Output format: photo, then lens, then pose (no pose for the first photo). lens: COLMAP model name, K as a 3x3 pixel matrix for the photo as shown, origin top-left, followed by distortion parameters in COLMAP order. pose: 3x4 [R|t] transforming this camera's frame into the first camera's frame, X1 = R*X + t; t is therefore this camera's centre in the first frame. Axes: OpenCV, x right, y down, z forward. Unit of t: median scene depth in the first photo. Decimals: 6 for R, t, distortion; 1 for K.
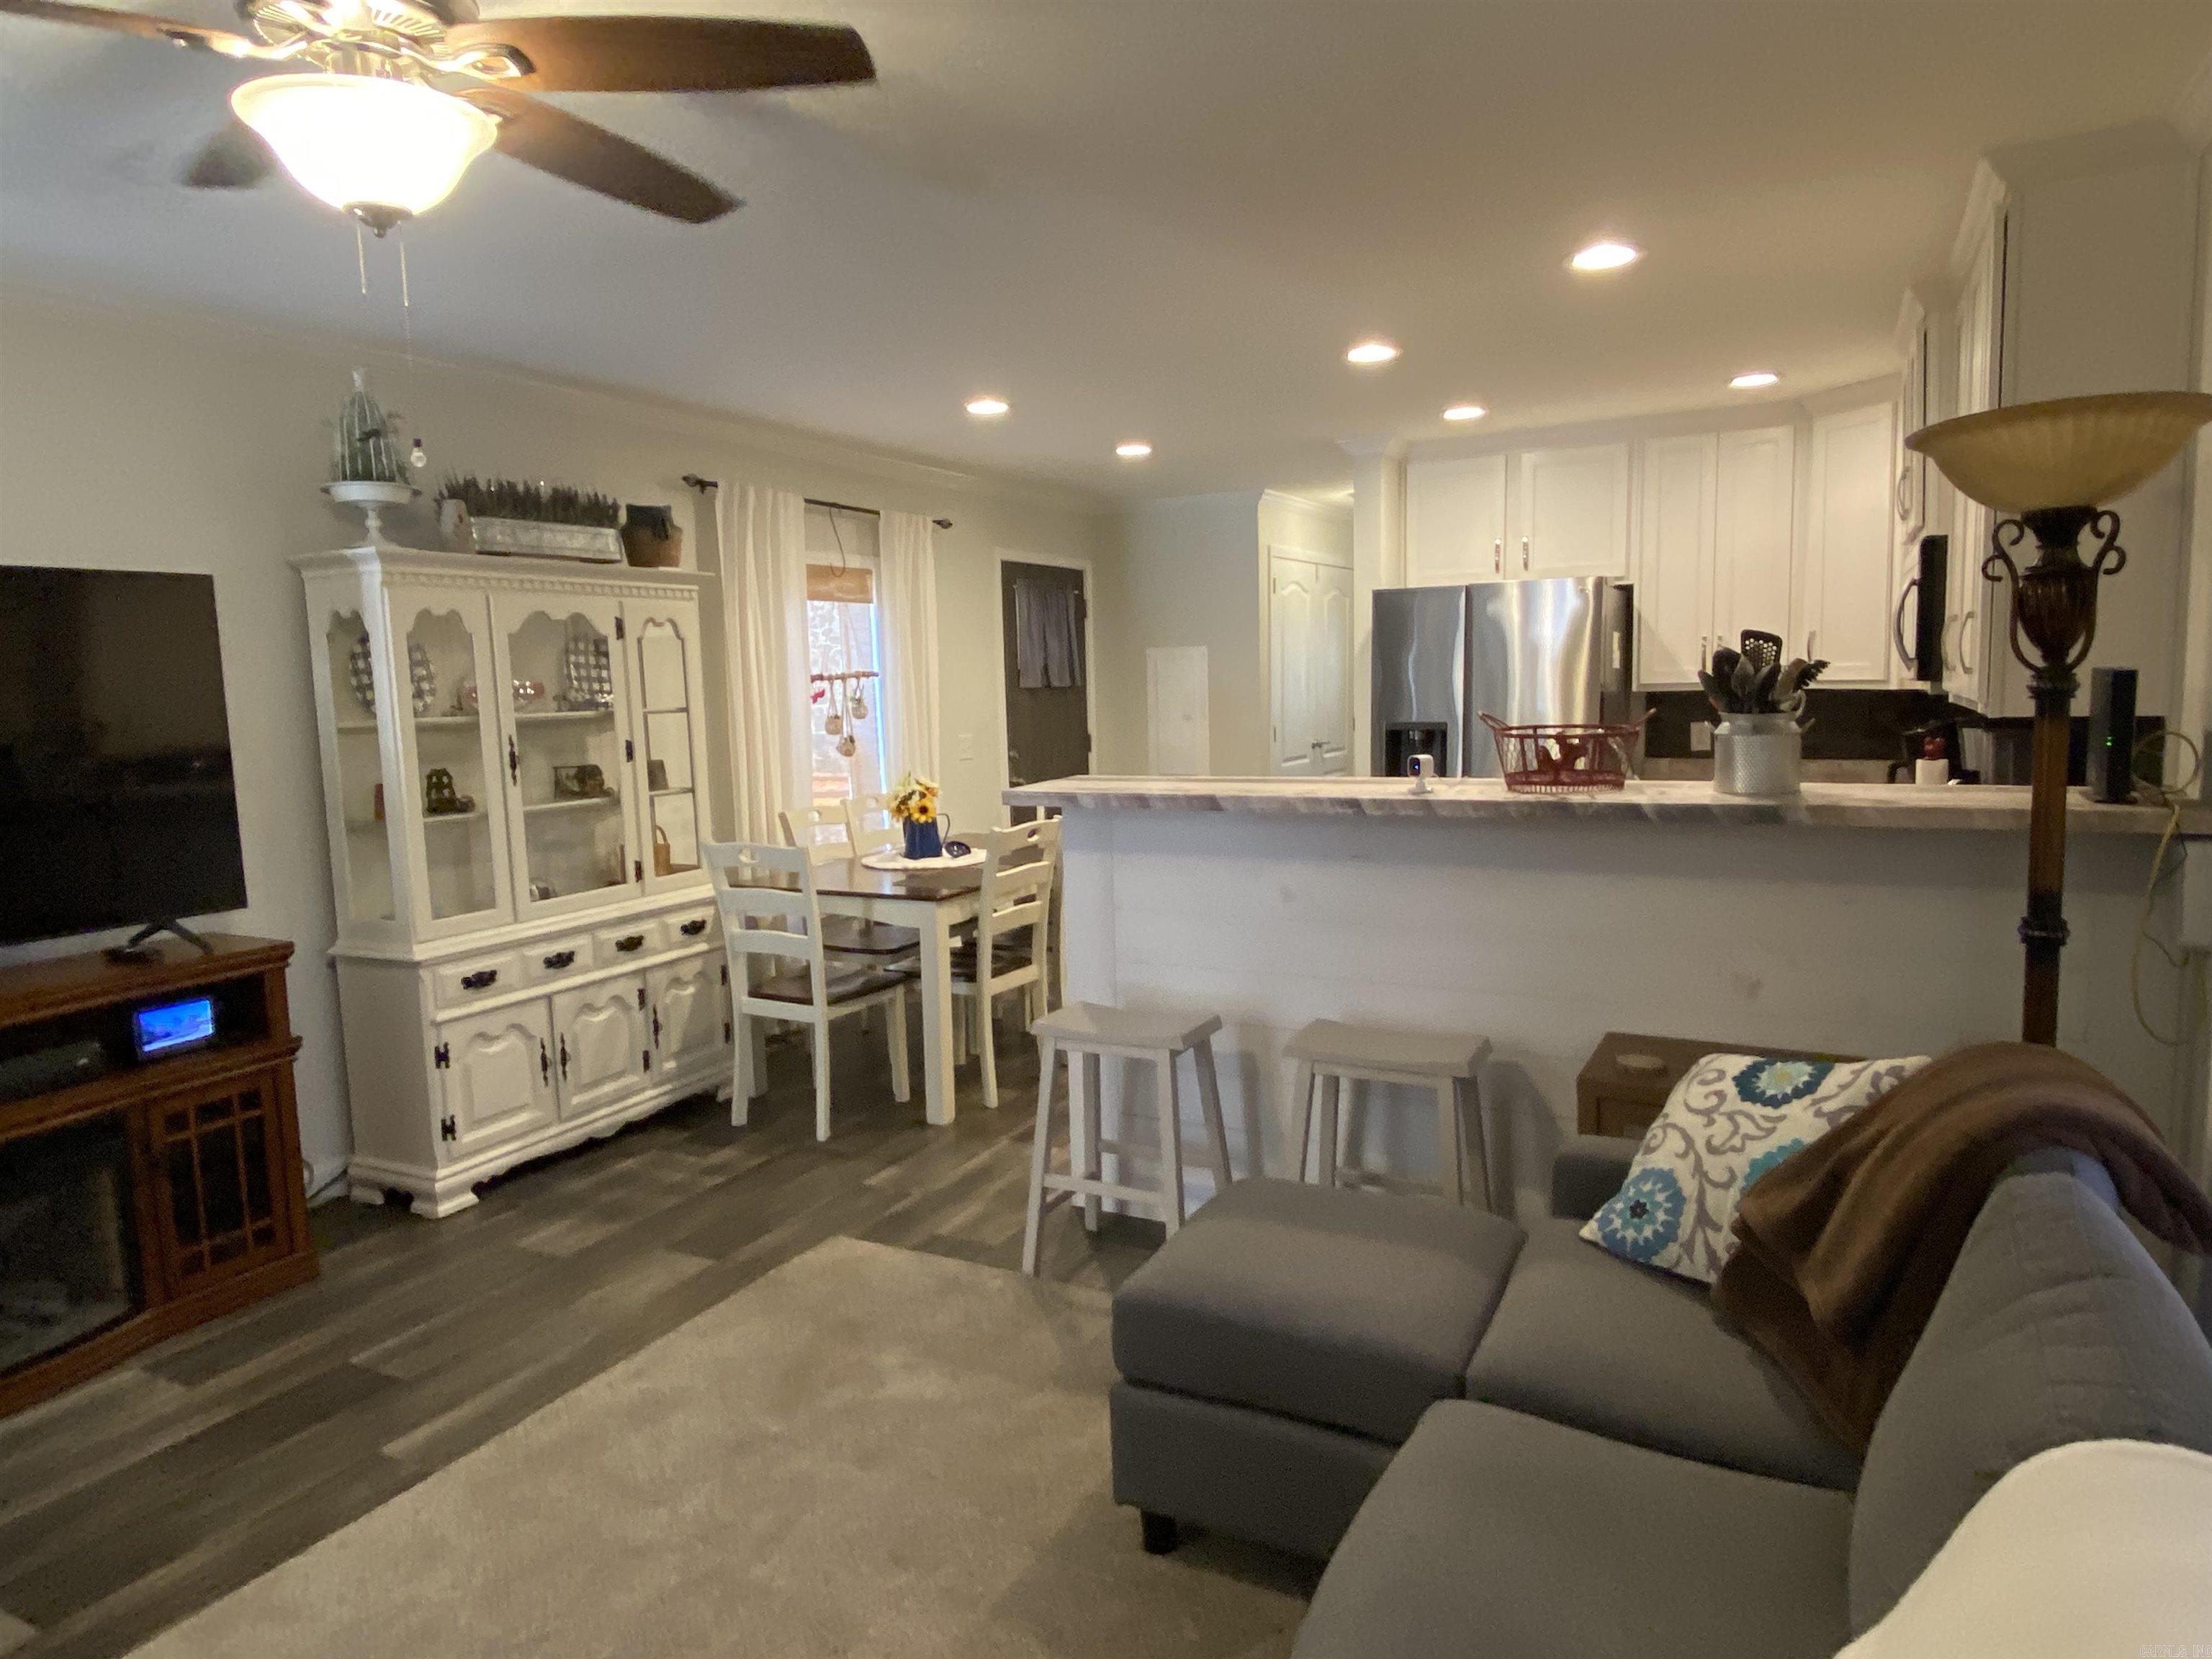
lens RADIAL K [[1359.1, 0, 1108.7], [0, 1359.1, 832.1], [0, 0, 1]] dist [-0.000880, -0.000822]
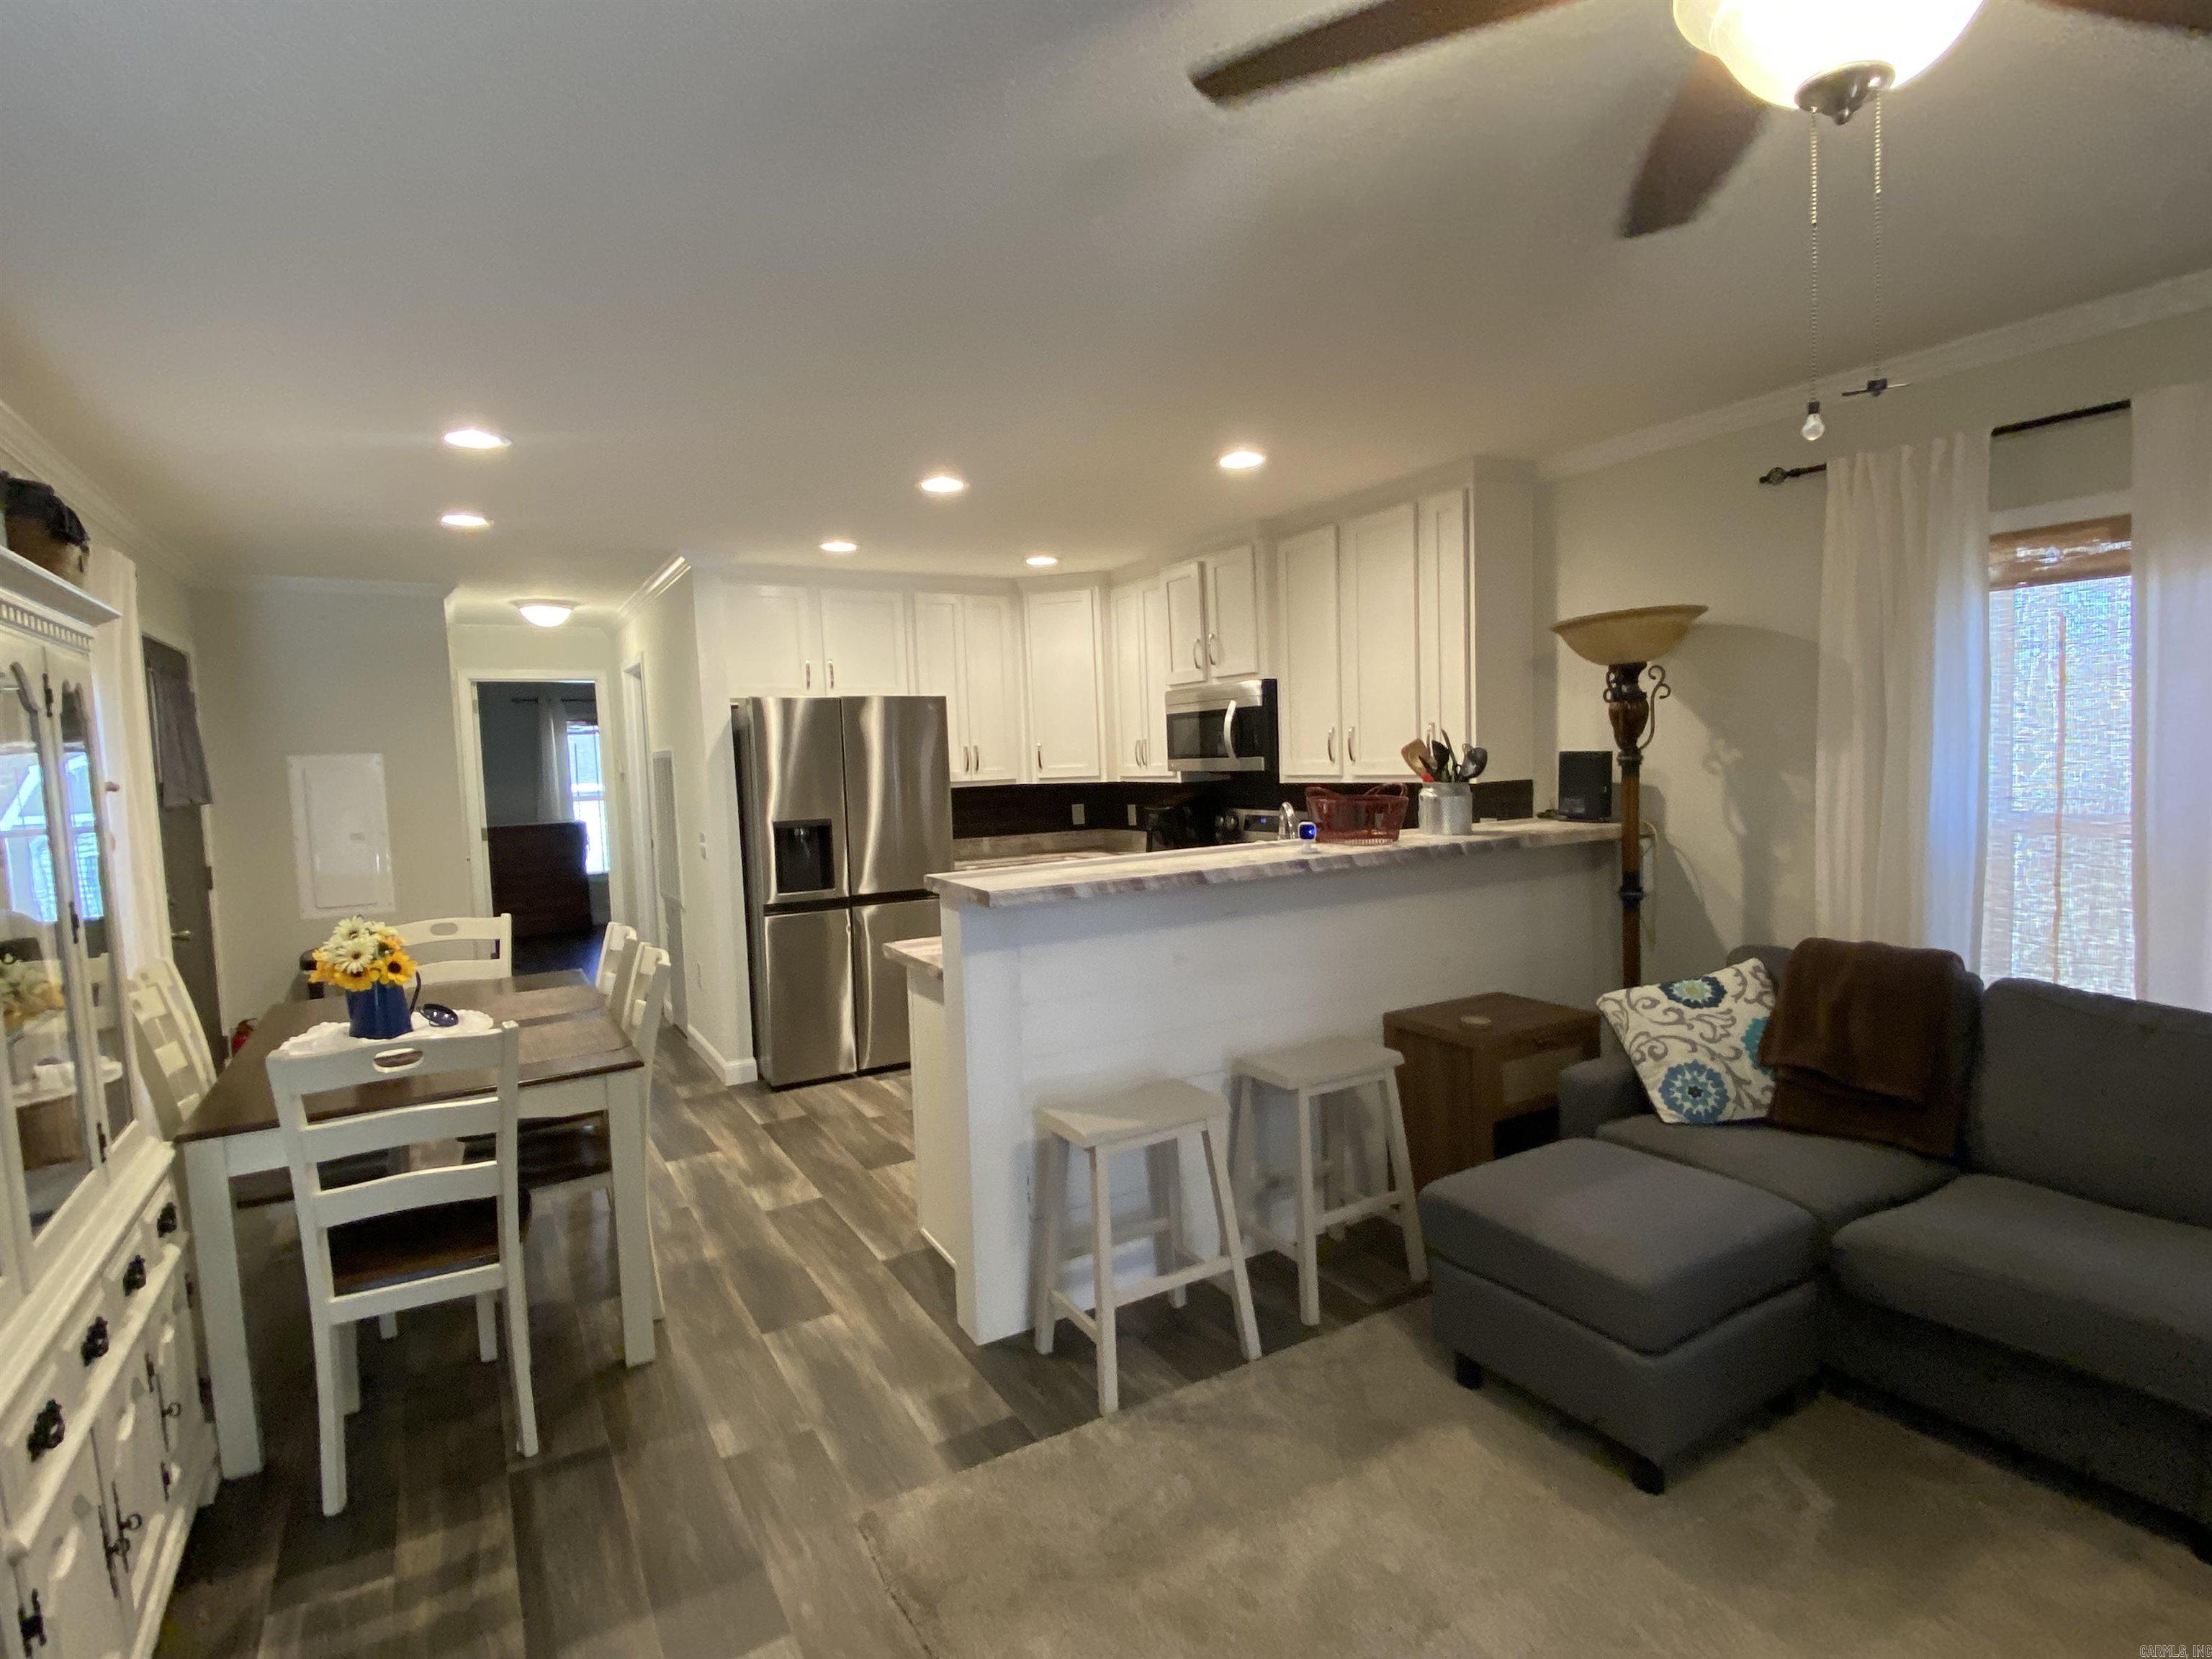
lens RADIAL K [[1110.2, 0, 1110.2], [0, 1110.2, 825.5], [0, 0, 1]] dist [0.050928, -0.040459]
pose [[0.539523, -0.049826, 0.840495, -0.629837], [0.122843, 0.992224, -0.020033, -0.047806], [-0.832961, 0.114057, 0.541448, 0.508646]]
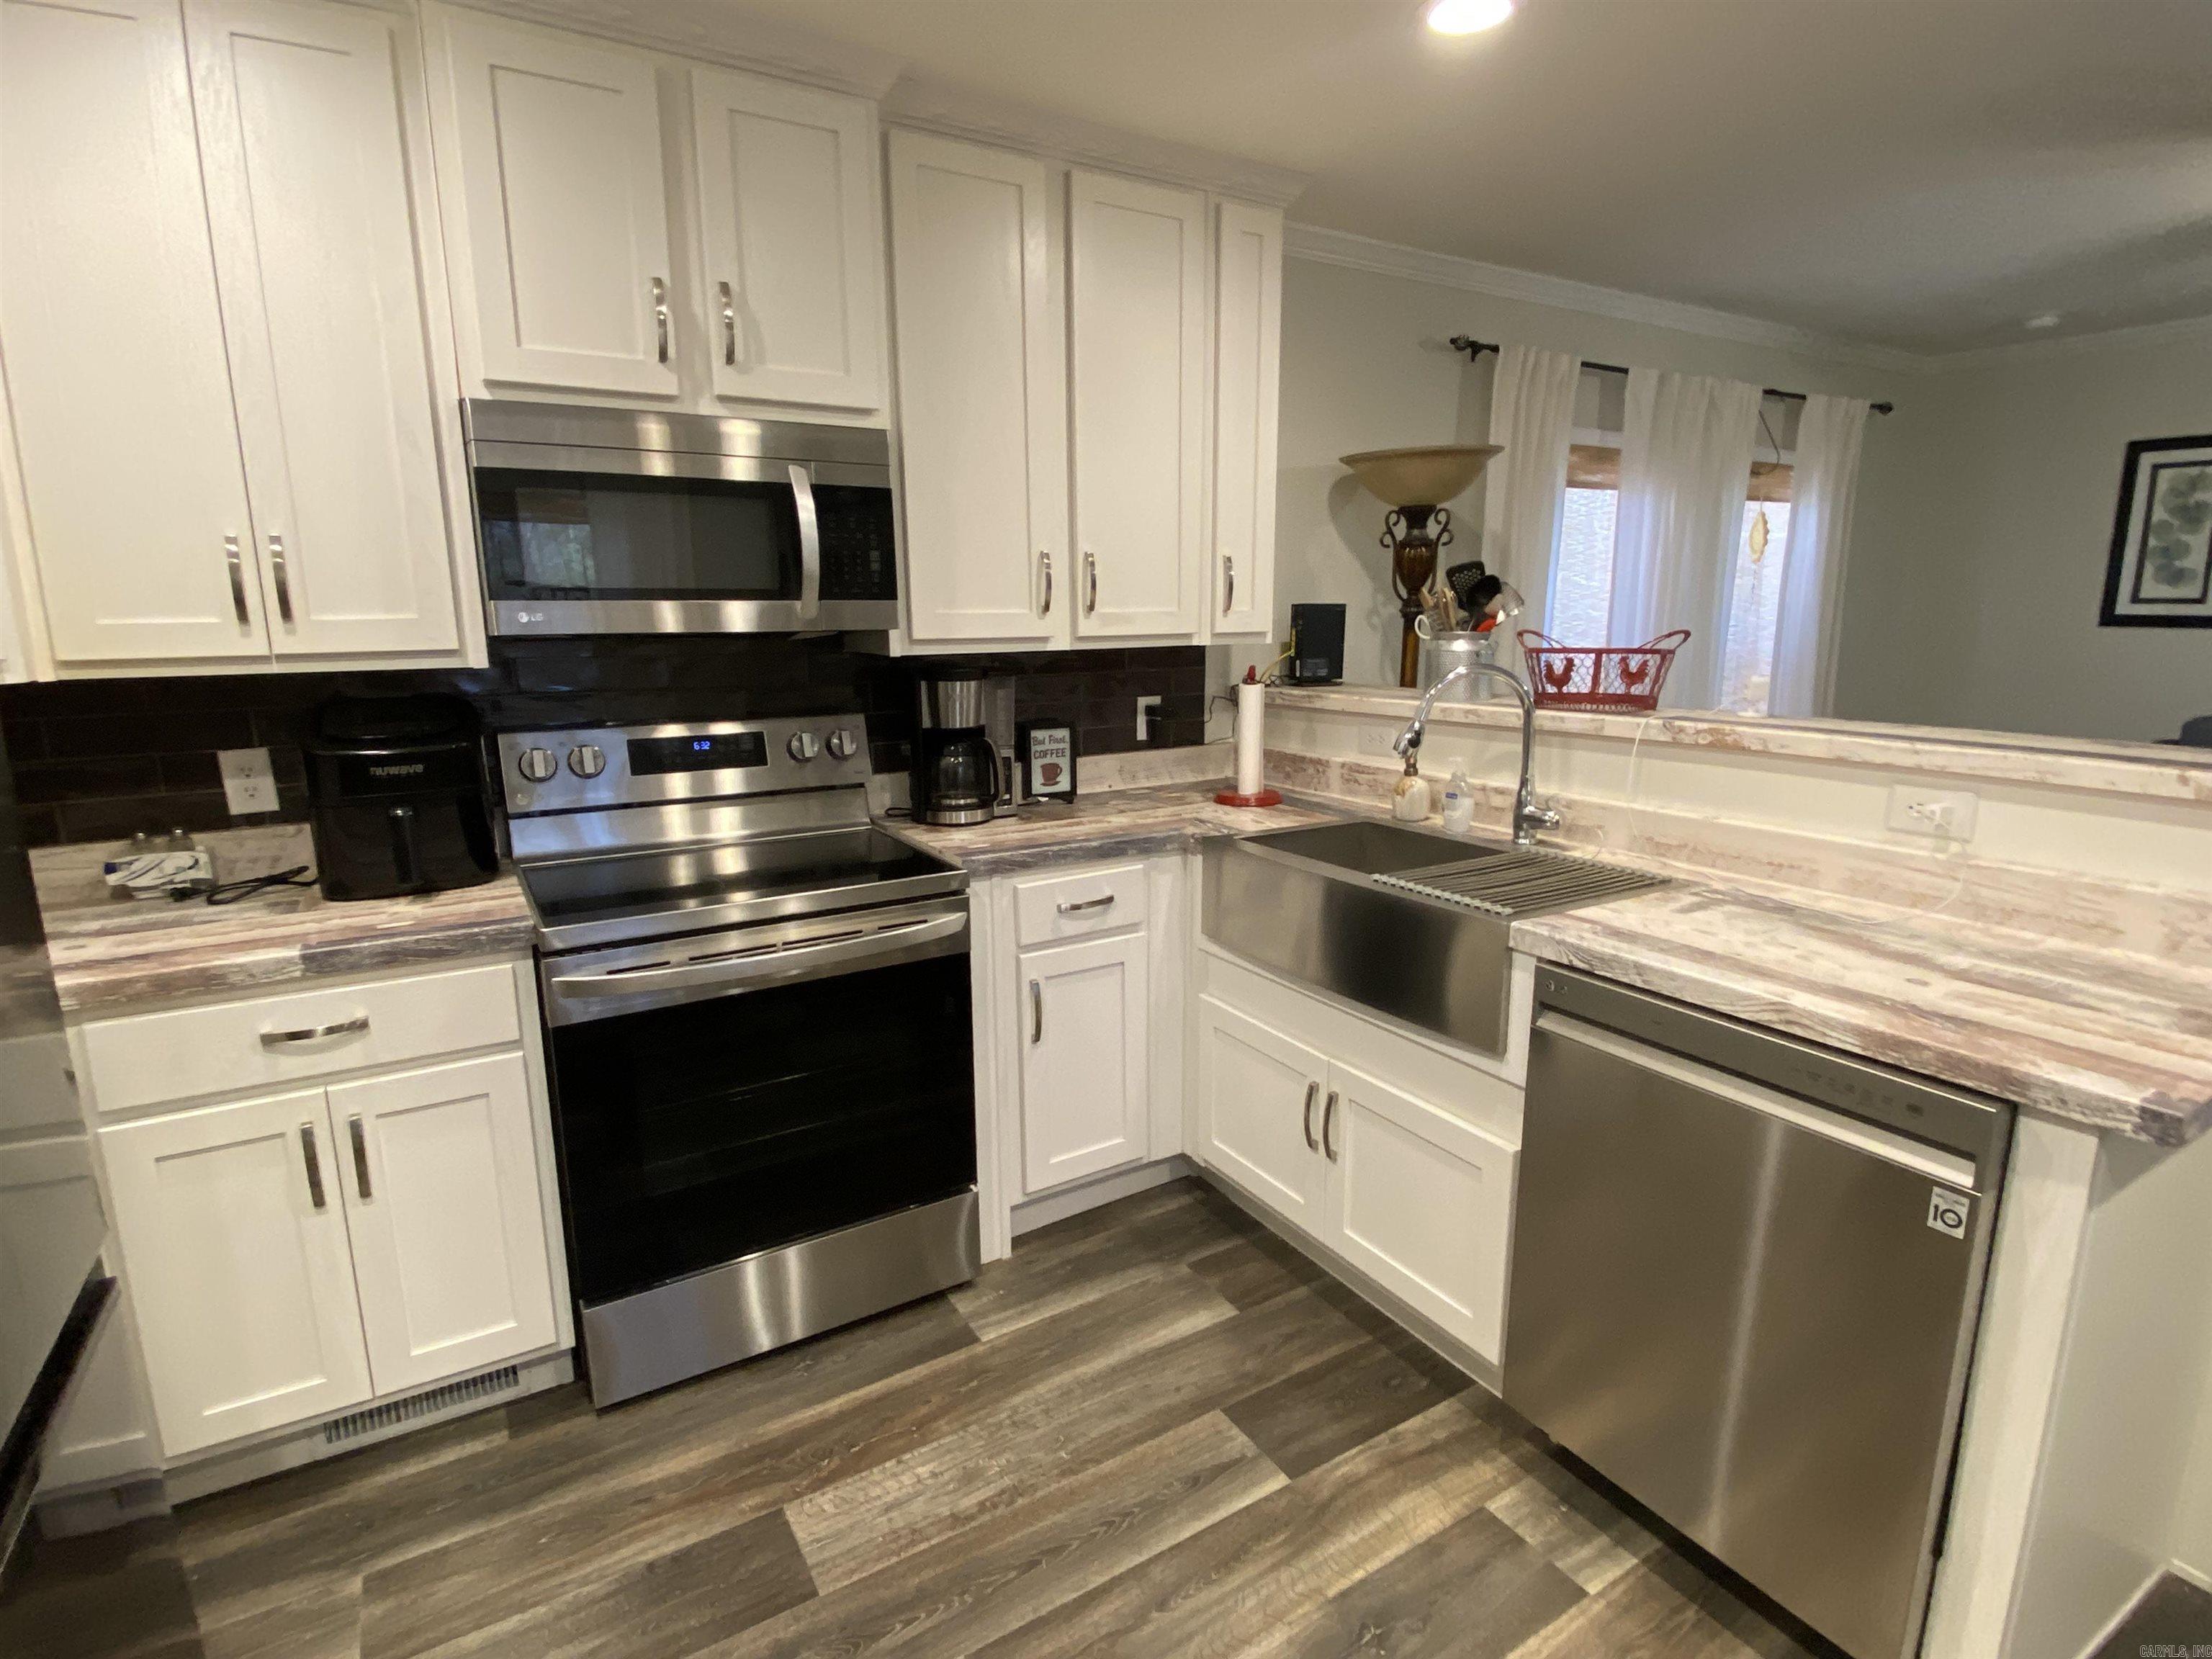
lens RADIAL K [[1116.1, 0, 1104.1], [0, 1116.1, 839.8], [0, 0, 1]] dist [0.051190, -0.042860]
pose [[-0.853288, -0.073314, 0.516260, 0.176445], [0.092044, 0.953343, 0.287517, -0.180772], [-0.513252, 0.292853, -0.806727, 1.604377]]
